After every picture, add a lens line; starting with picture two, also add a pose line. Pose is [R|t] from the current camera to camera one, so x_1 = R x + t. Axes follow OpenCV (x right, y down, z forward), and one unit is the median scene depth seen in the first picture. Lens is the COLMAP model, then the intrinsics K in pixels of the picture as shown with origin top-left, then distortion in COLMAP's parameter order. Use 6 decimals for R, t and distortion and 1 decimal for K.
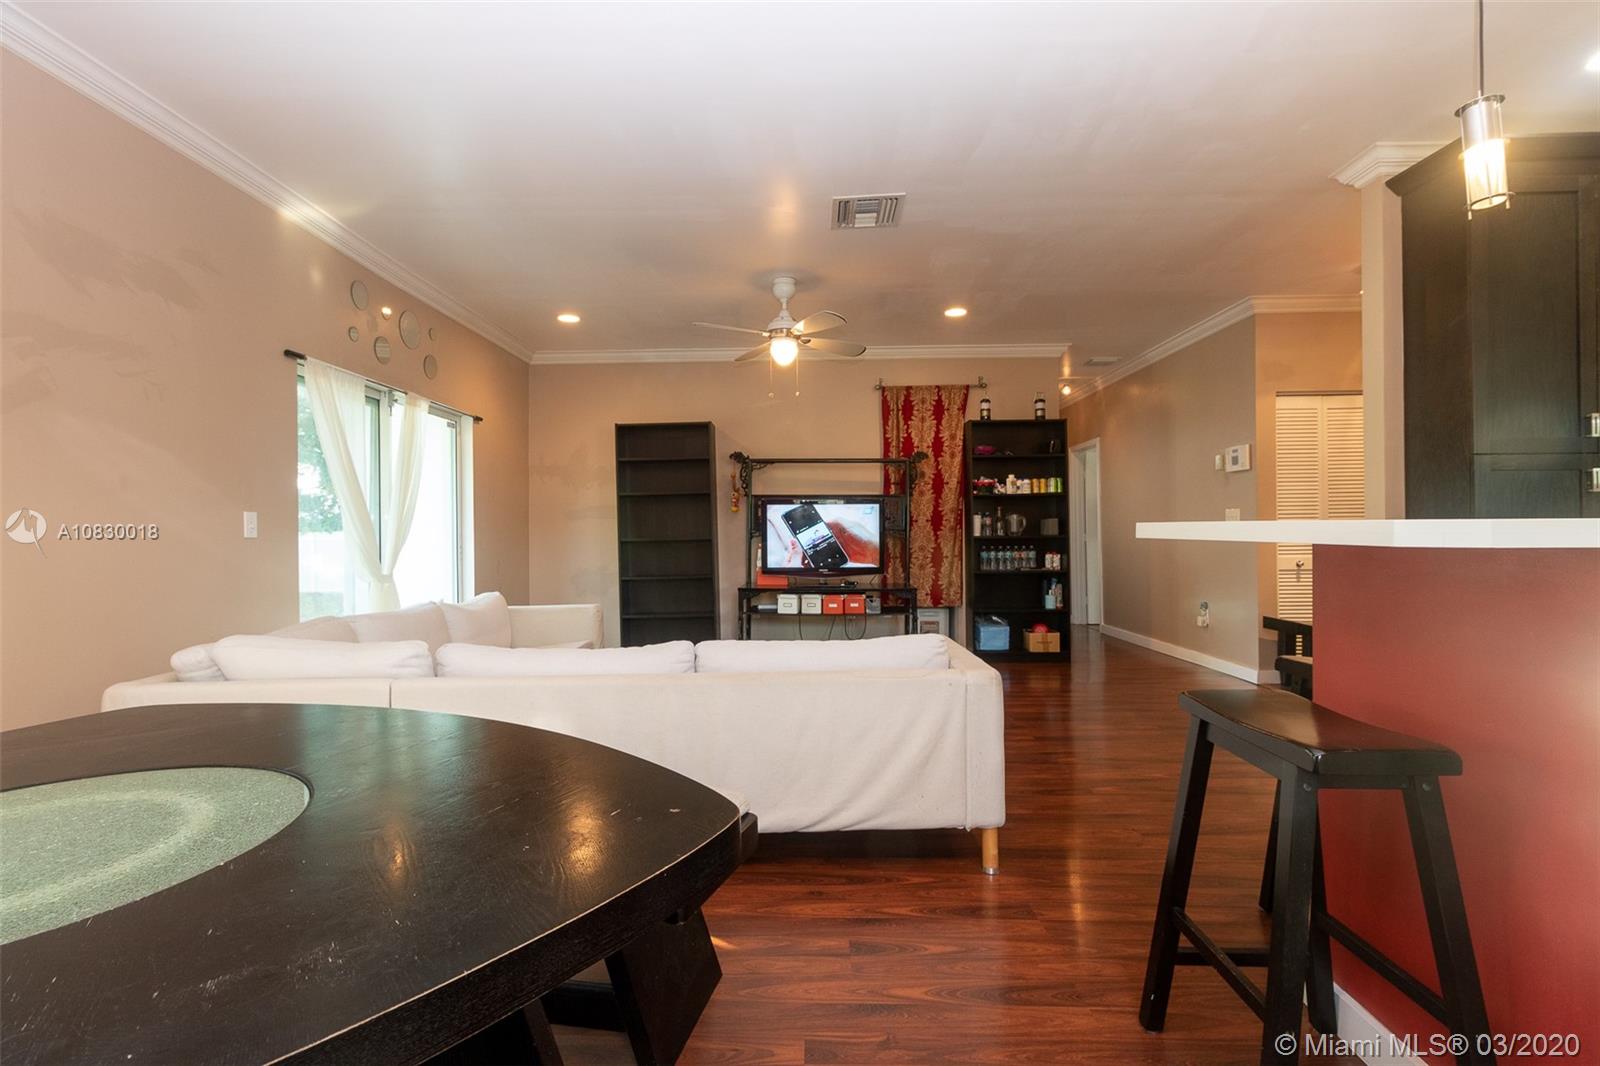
lens RADIAL K [[735.1, 0, 797.0], [0, 735.1, 529.1], [0, 0, 1]] dist [0.003611, 0.000239]
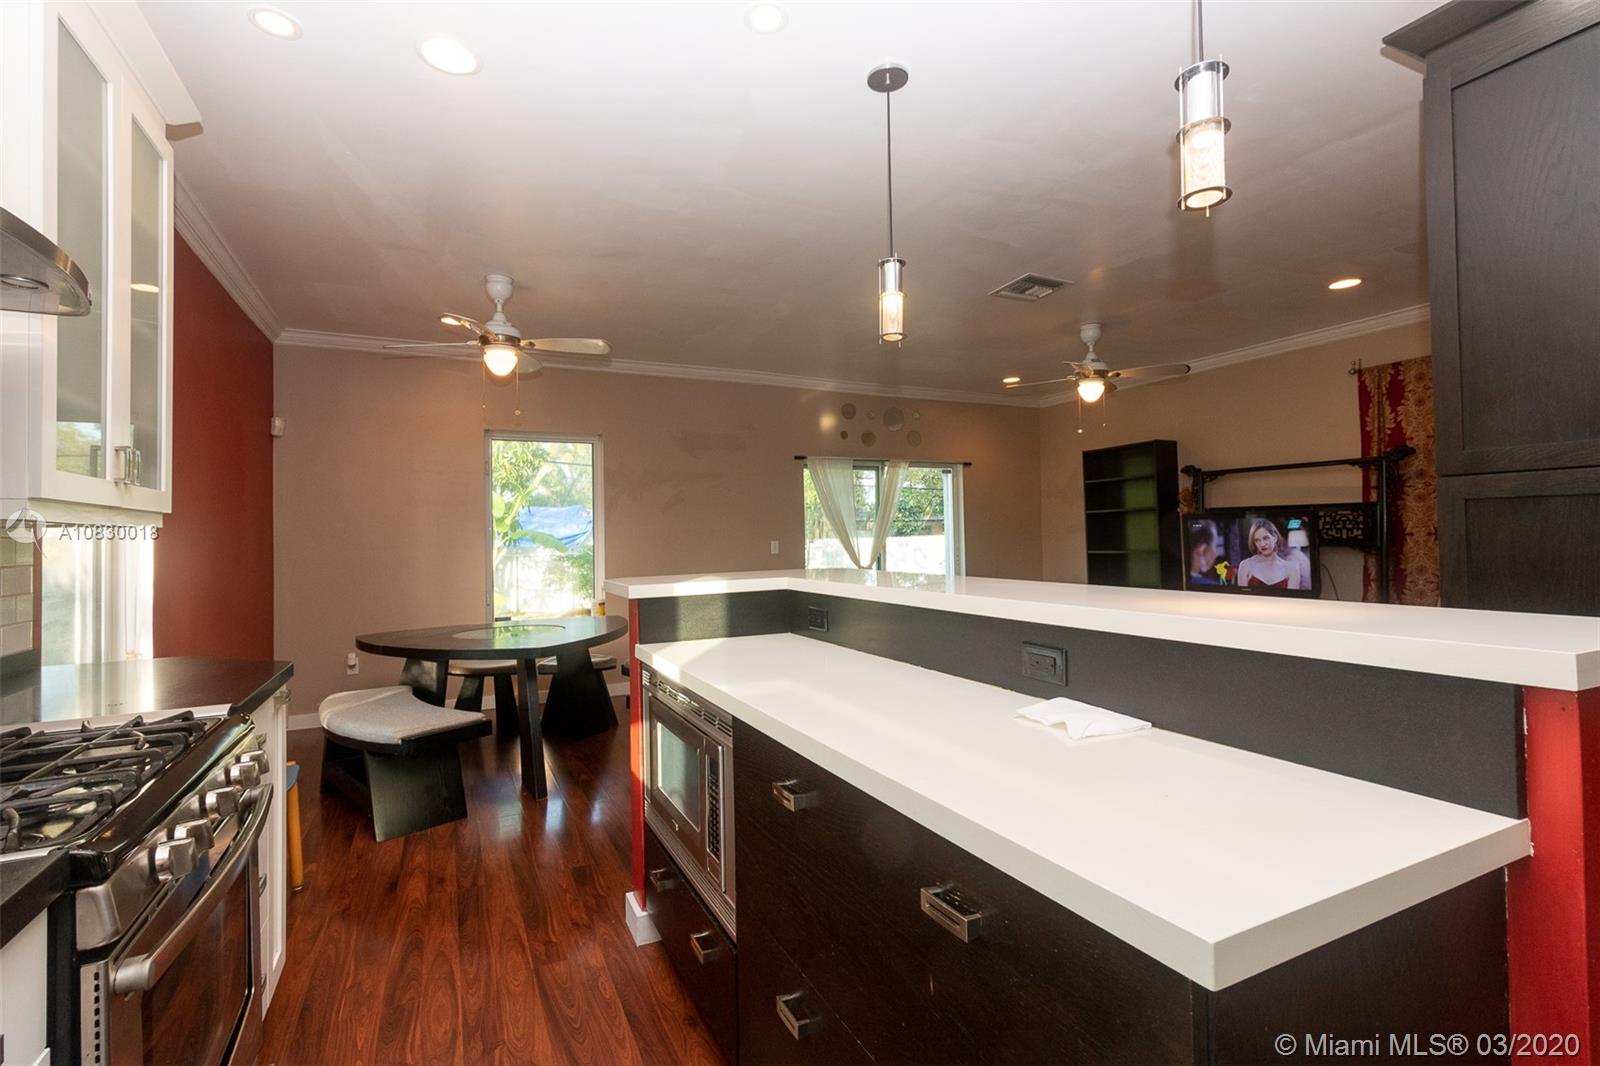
lens RADIAL K [[732.4, 0, 790.4], [0, 732.4, 519.2], [0, 0, 1]] dist [0.007950, 0.000522]
pose [[0.447895, -0.020444, -0.893852, 0.580212], [0.018212, 0.999740, -0.013741, -0.028989], [0.893900, -0.010124, 0.448151, 0.070306]]
